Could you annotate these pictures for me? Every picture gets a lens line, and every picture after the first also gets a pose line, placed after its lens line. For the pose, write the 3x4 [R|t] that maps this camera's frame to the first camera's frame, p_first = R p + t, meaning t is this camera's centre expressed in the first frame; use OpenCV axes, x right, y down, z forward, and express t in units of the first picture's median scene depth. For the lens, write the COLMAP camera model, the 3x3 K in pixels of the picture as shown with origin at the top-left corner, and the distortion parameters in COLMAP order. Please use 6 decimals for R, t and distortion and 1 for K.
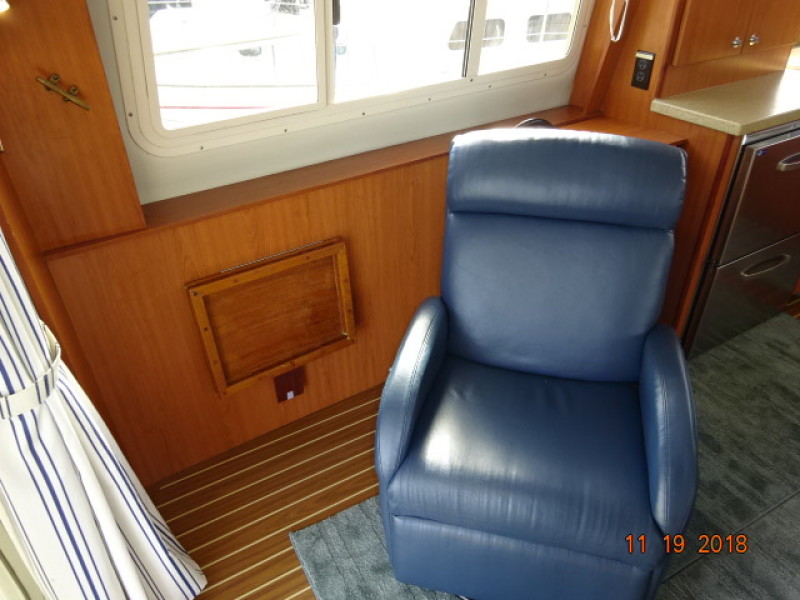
lens RADIAL K [[588.3, 0, 400.0], [0, 588.3, 300.0], [0, 0, 1]] dist [0.024010, -0.032106]
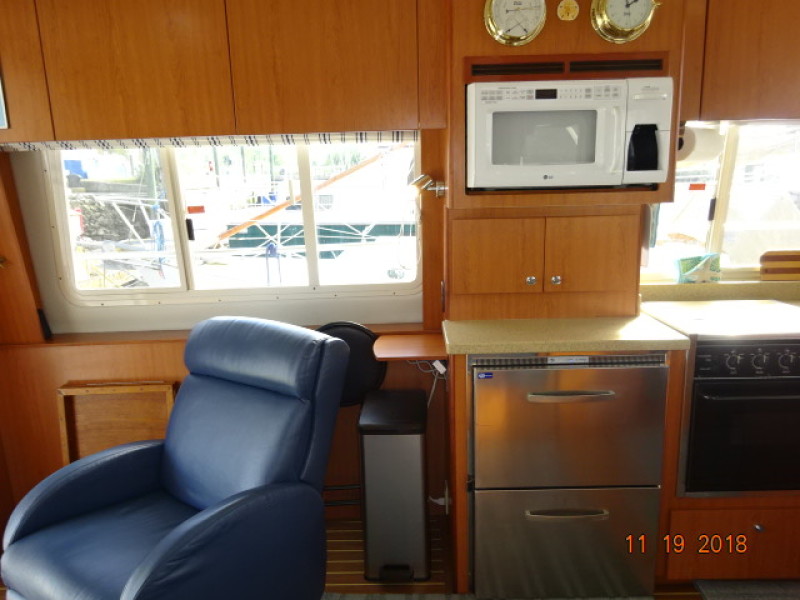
lens RADIAL K [[588.3, 0, 400.0], [0, 588.3, 300.0], [0, 0, 1]] dist [0.024010, -0.032106]
pose [[0.864002, 0.104754, -0.492470, 0.970324], [-0.277532, 0.915190, -0.292238, -0.024582], [0.420090, 0.389171, 0.819799, 0.029245]]
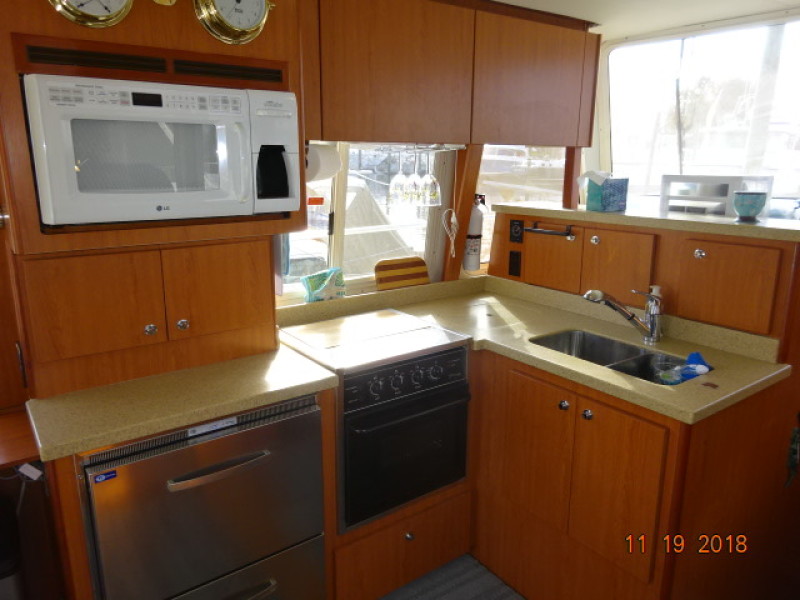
lens RADIAL K [[588.3, 0, 400.0], [0, 588.3, 300.0], [0, 0, 1]] dist [0.024010, -0.032106]
pose [[0.990764, 0.002660, 0.135570, 0.877084], [0.043195, 0.941532, -0.334142, -0.191369], [-0.128533, 0.336912, 0.932722, 0.152953]]
